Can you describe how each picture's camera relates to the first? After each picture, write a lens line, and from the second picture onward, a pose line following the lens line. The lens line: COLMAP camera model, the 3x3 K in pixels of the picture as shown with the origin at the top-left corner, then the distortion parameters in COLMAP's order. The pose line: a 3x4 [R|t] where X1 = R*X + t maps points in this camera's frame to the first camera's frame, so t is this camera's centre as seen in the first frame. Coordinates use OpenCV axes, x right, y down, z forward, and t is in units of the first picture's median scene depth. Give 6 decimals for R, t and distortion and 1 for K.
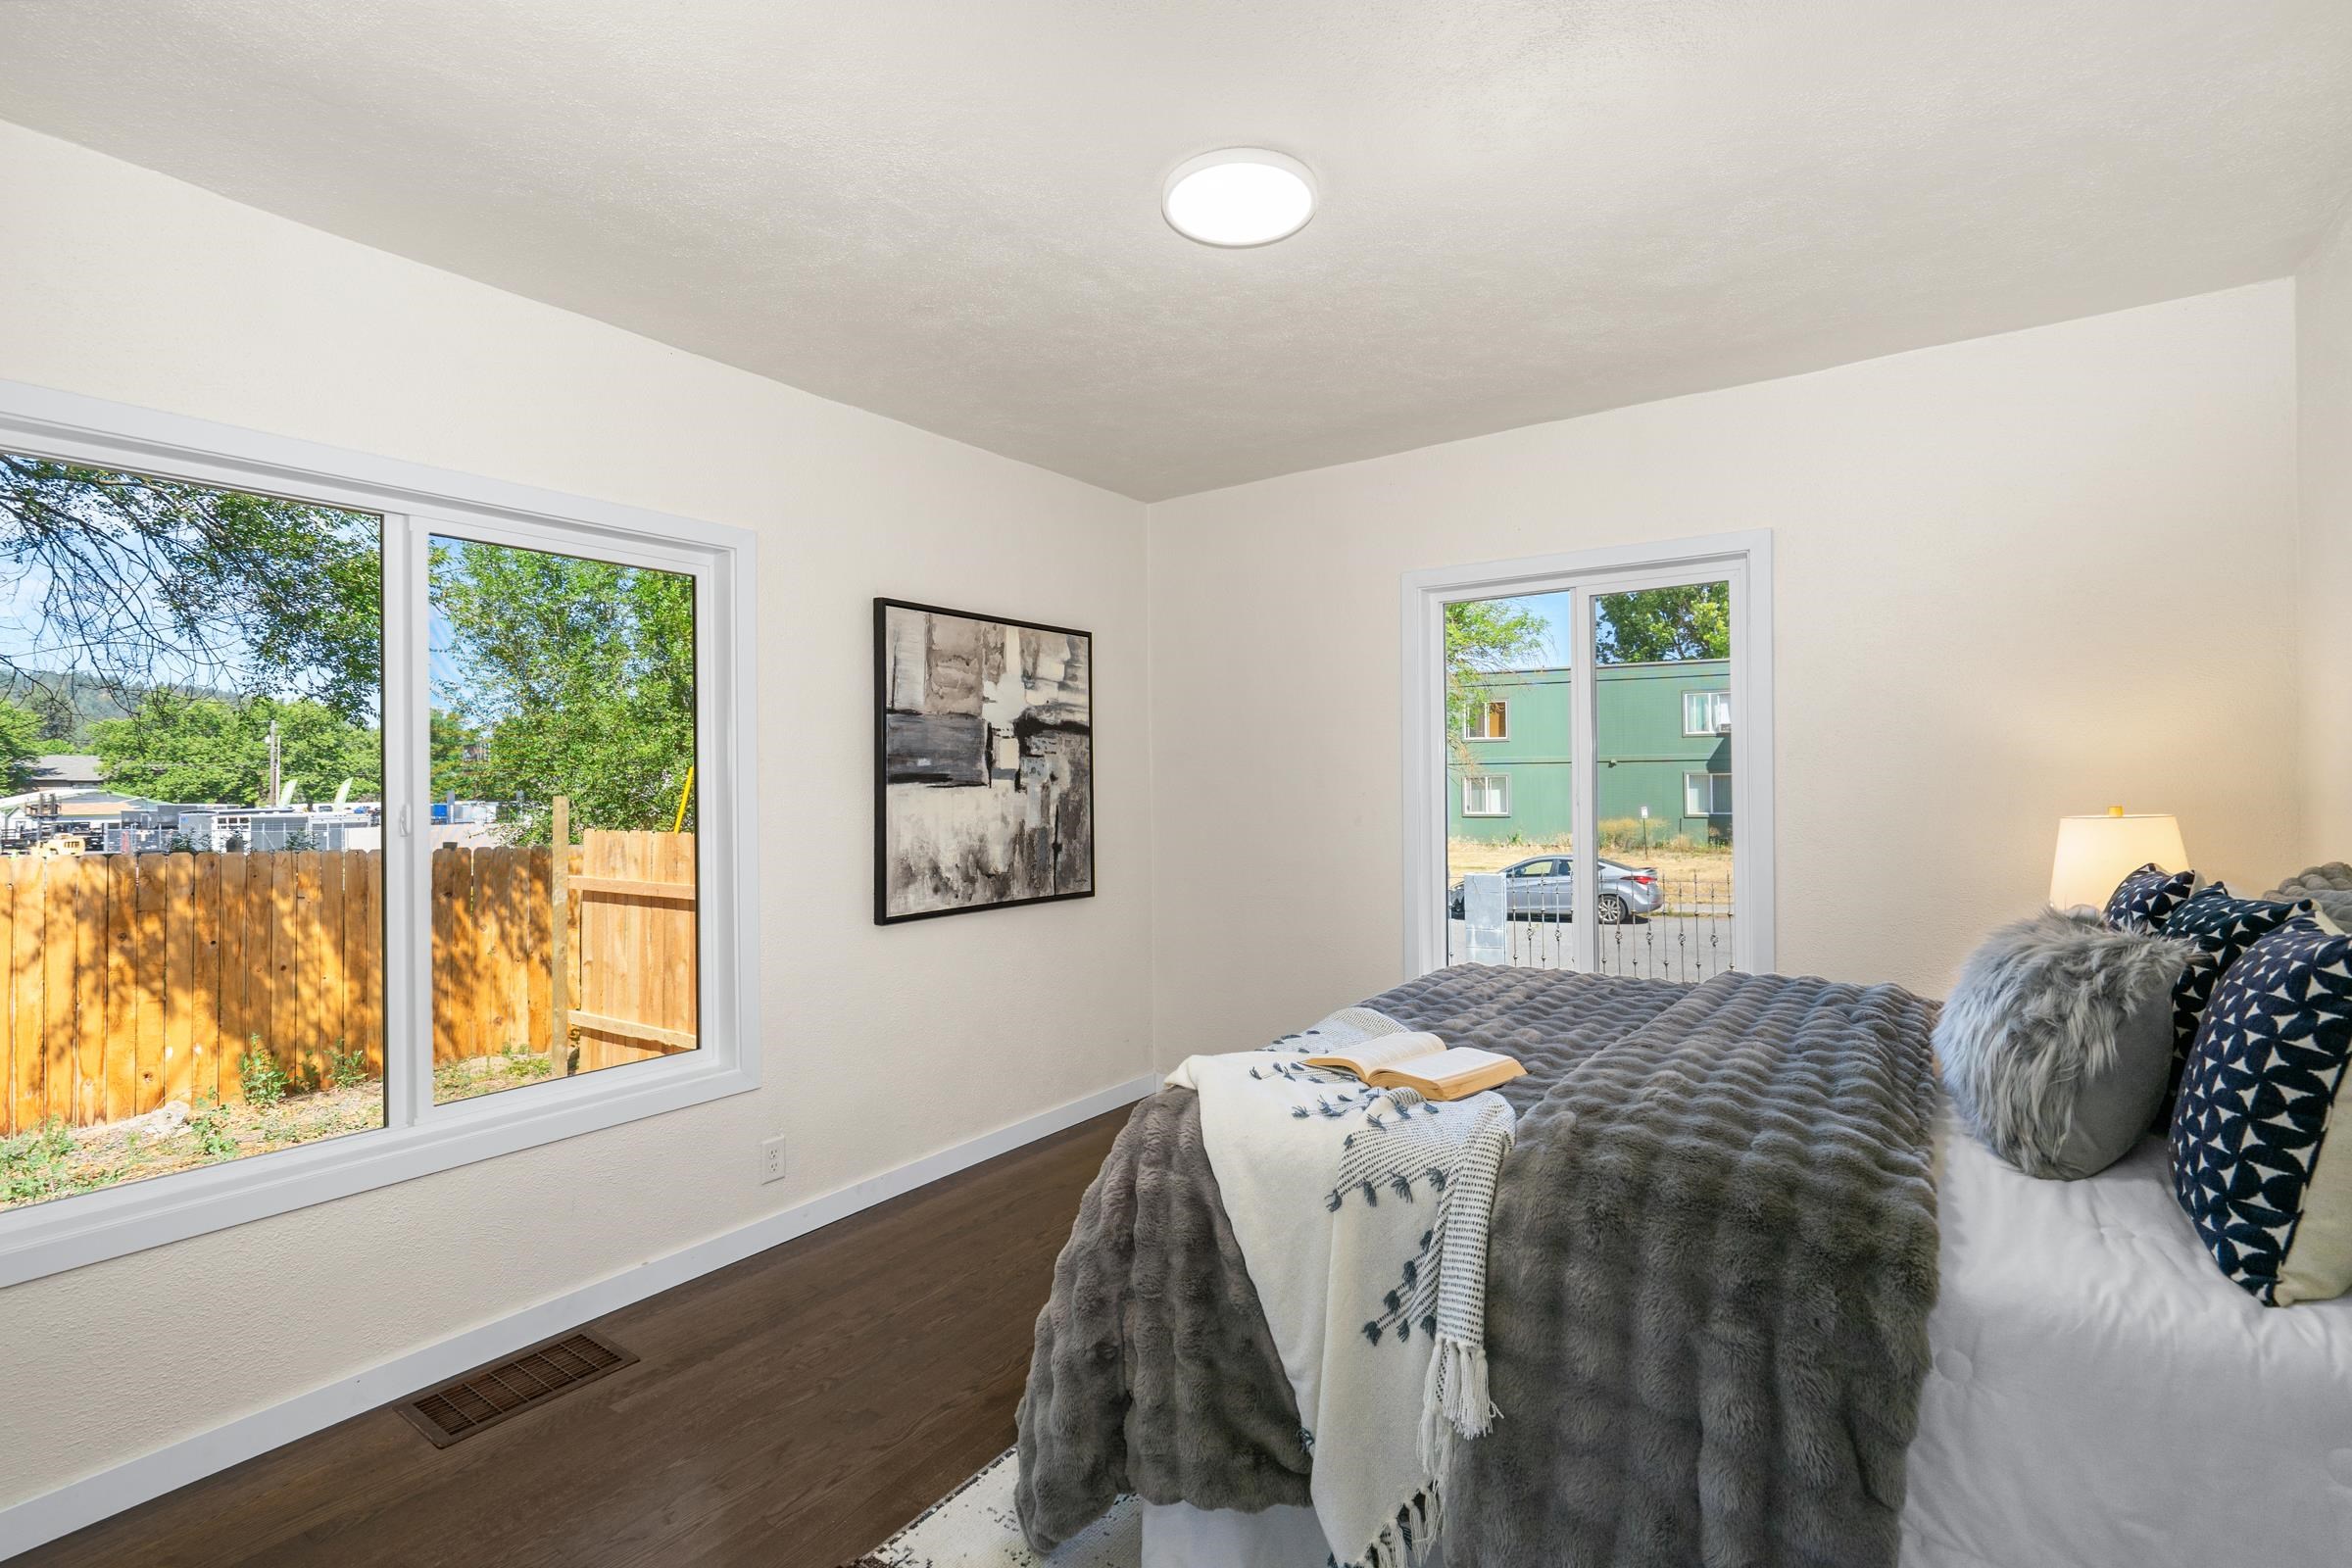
lens RADIAL K [[1067.7, 0, 1178.3], [0, 1067.7, 782.6], [0, 0, 1]] dist [-0.009742, 0.003102]
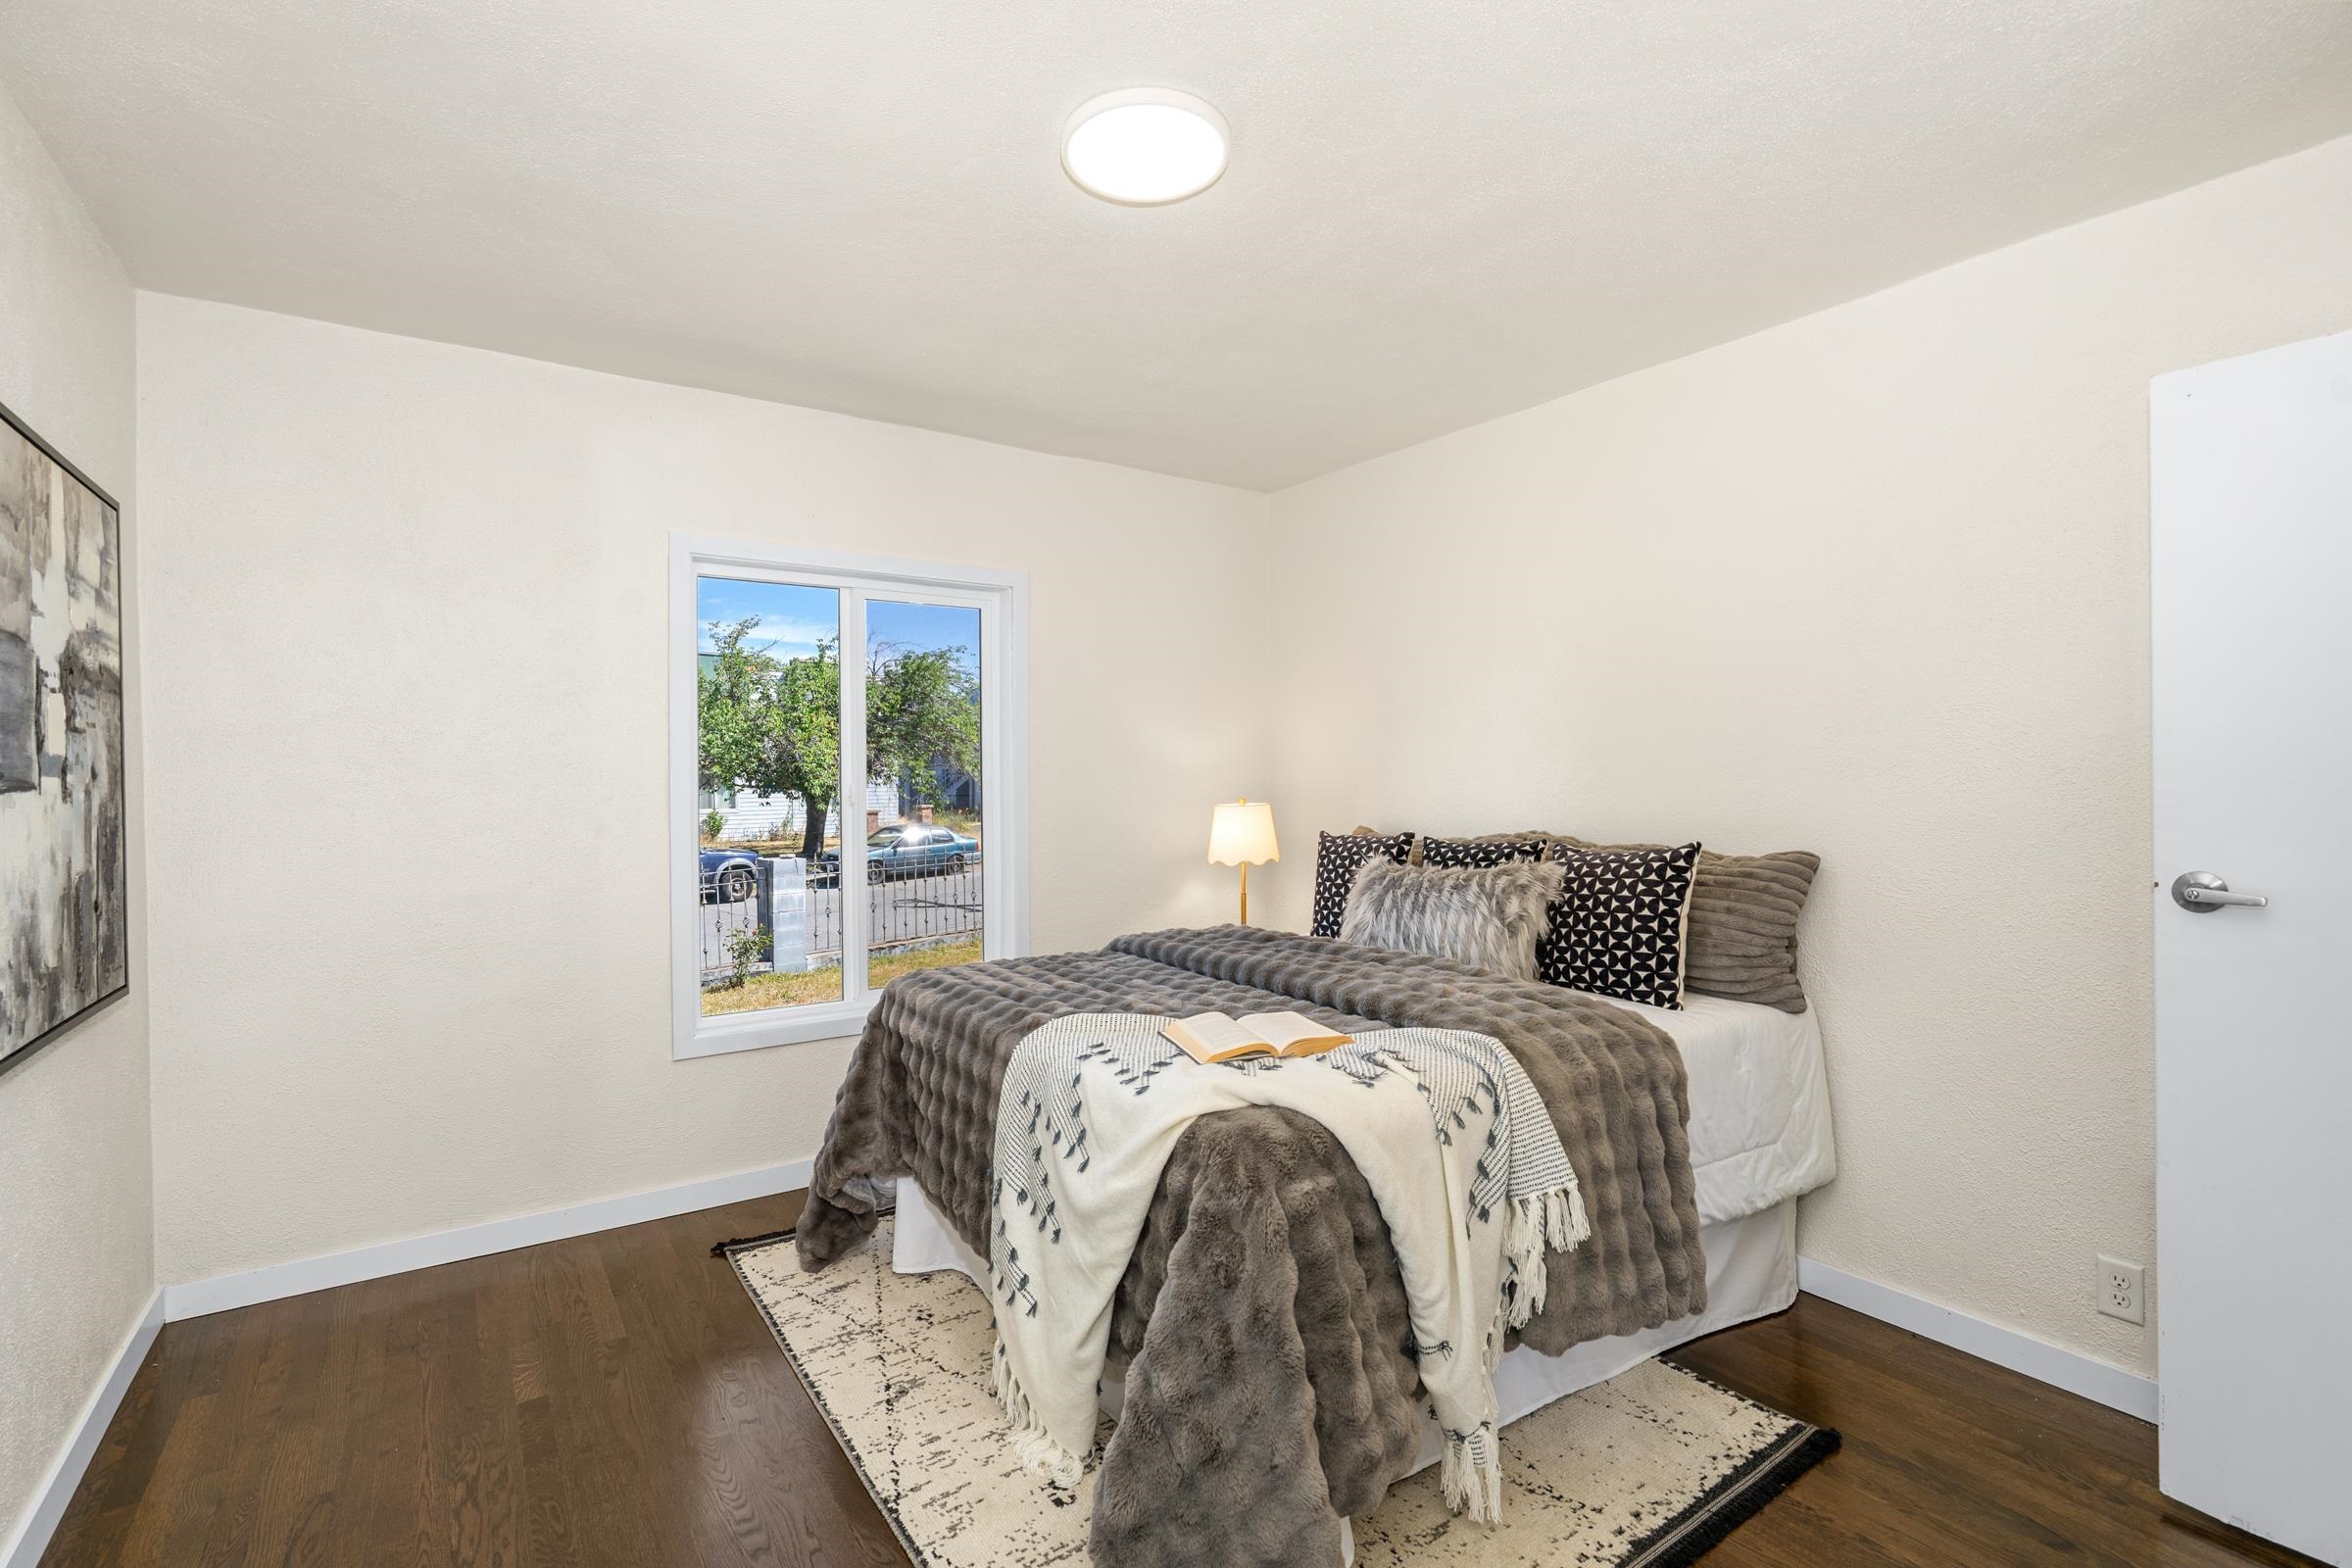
lens RADIAL K [[1067.7, 0, 1173.1], [0, 1067.7, 787.8], [0, 0, 1]] dist [-0.009742, 0.003102]
pose [[0.359317, -0.003643, 0.933208, -0.436535], [0.000928, 0.999993, 0.003546, 0.000821], [-0.933215, -0.000408, 0.359318, 0.354166]]
